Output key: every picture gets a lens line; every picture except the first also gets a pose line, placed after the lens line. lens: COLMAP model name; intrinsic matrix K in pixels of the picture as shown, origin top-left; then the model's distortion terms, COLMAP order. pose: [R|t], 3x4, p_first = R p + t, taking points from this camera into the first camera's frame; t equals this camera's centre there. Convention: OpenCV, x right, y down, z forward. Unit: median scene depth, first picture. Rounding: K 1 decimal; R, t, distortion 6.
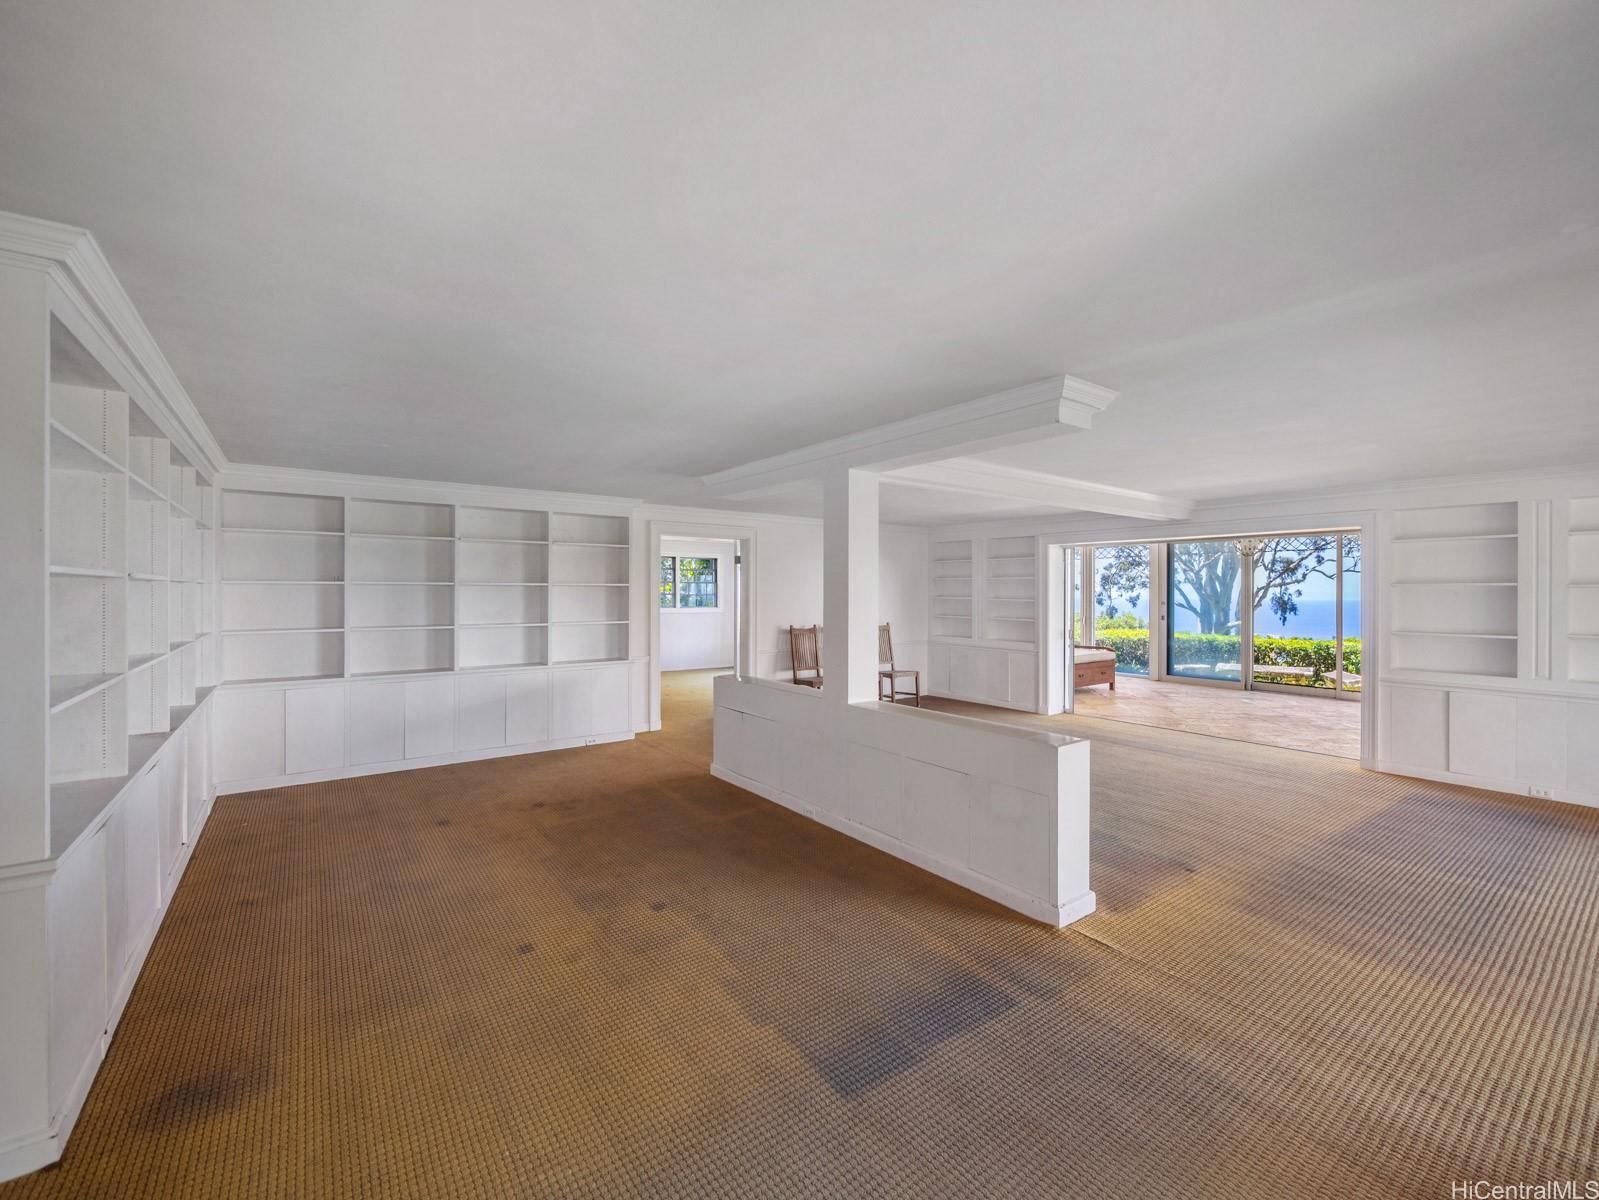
lens RADIAL K [[663.8, 0, 806.2], [0, 663.8, 591.4], [0, 0, 1]] dist [-0.003717, 0.000022]
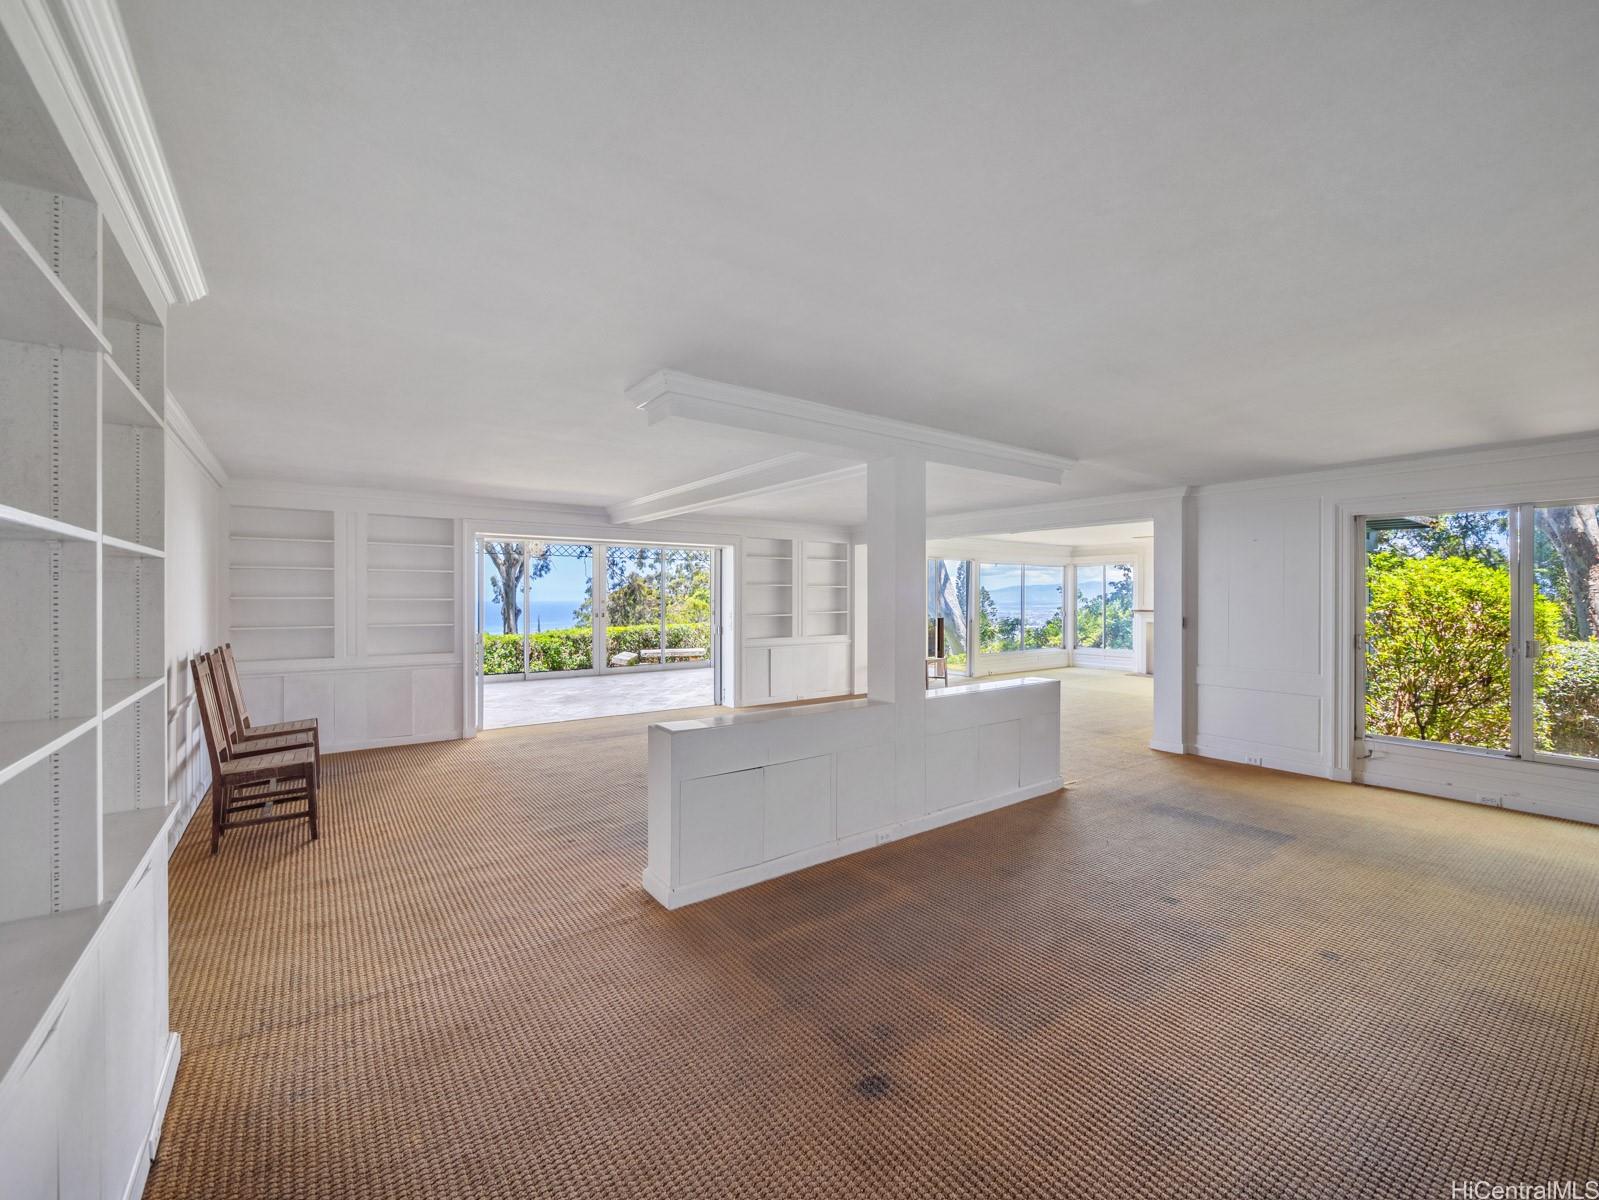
lens RADIAL K [[663.8, 0, 797.9], [0, 663.8, 601.7], [0, 0, 1]] dist [-0.003717, 0.000022]
pose [[0.012956, -0.014125, 0.999816, -0.839384], [-0.000111, 0.999900, 0.014127, 0.008884], [-0.999916, -0.000294, 0.012953, 1.065845]]
